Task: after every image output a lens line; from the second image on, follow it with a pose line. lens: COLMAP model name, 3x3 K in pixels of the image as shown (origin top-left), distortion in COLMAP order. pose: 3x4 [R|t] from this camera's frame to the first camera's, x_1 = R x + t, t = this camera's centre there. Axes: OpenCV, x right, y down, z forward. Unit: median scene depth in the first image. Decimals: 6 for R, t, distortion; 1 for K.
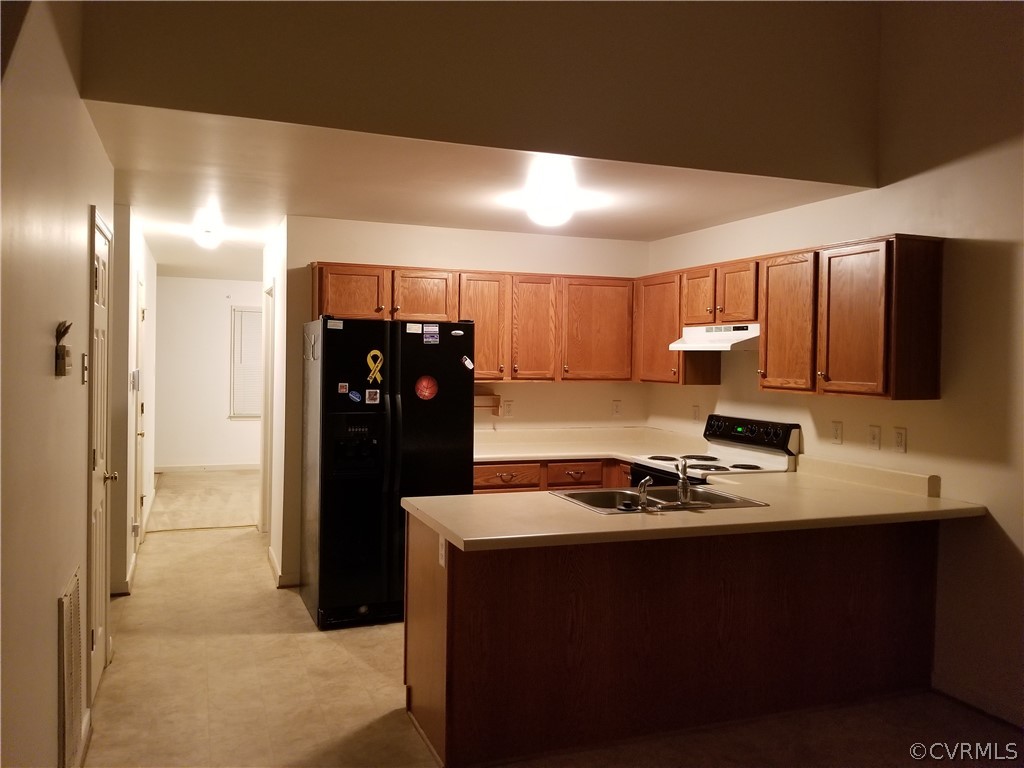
lens RADIAL K [[793.1, 0, 492.6], [0, 793.1, 380.2], [0, 0, 1]] dist [0.043010, -0.005537]
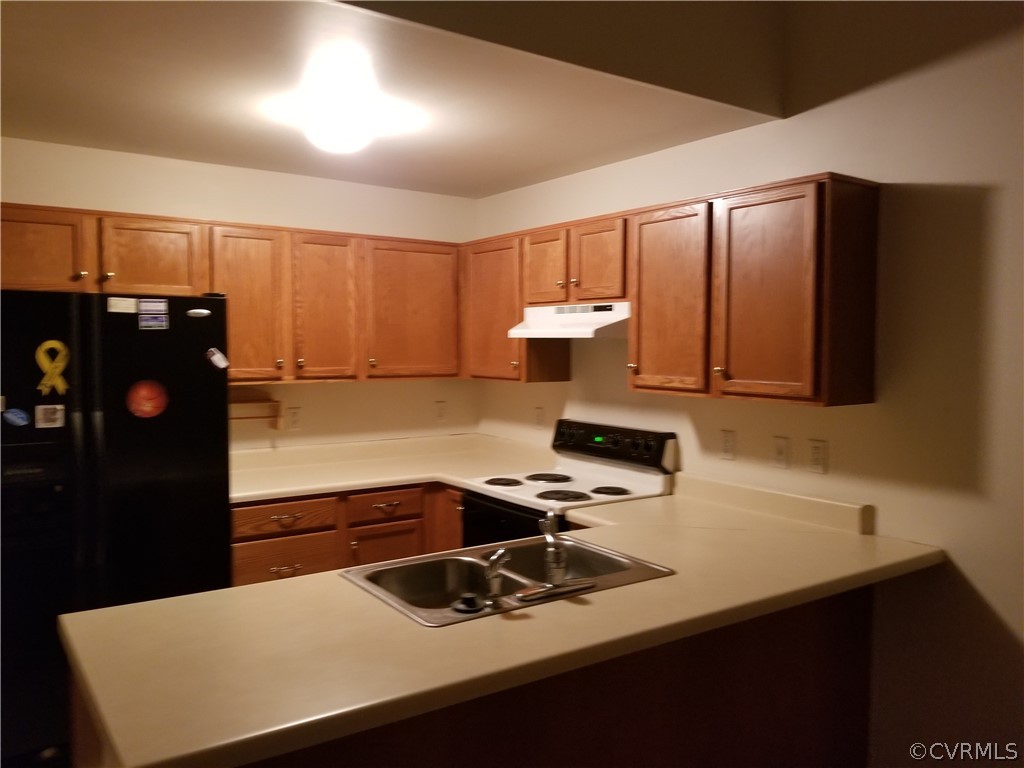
lens RADIAL K [[793.1, 0, 492.6], [0, 793.1, 380.2], [0, 0, 1]] dist [0.043010, -0.005537]
pose [[0.973645, -0.018115, 0.227350, 0.037024], [0.013848, 0.999697, 0.020351, -0.013347], [-0.227649, -0.016666, 0.973601, 0.284266]]
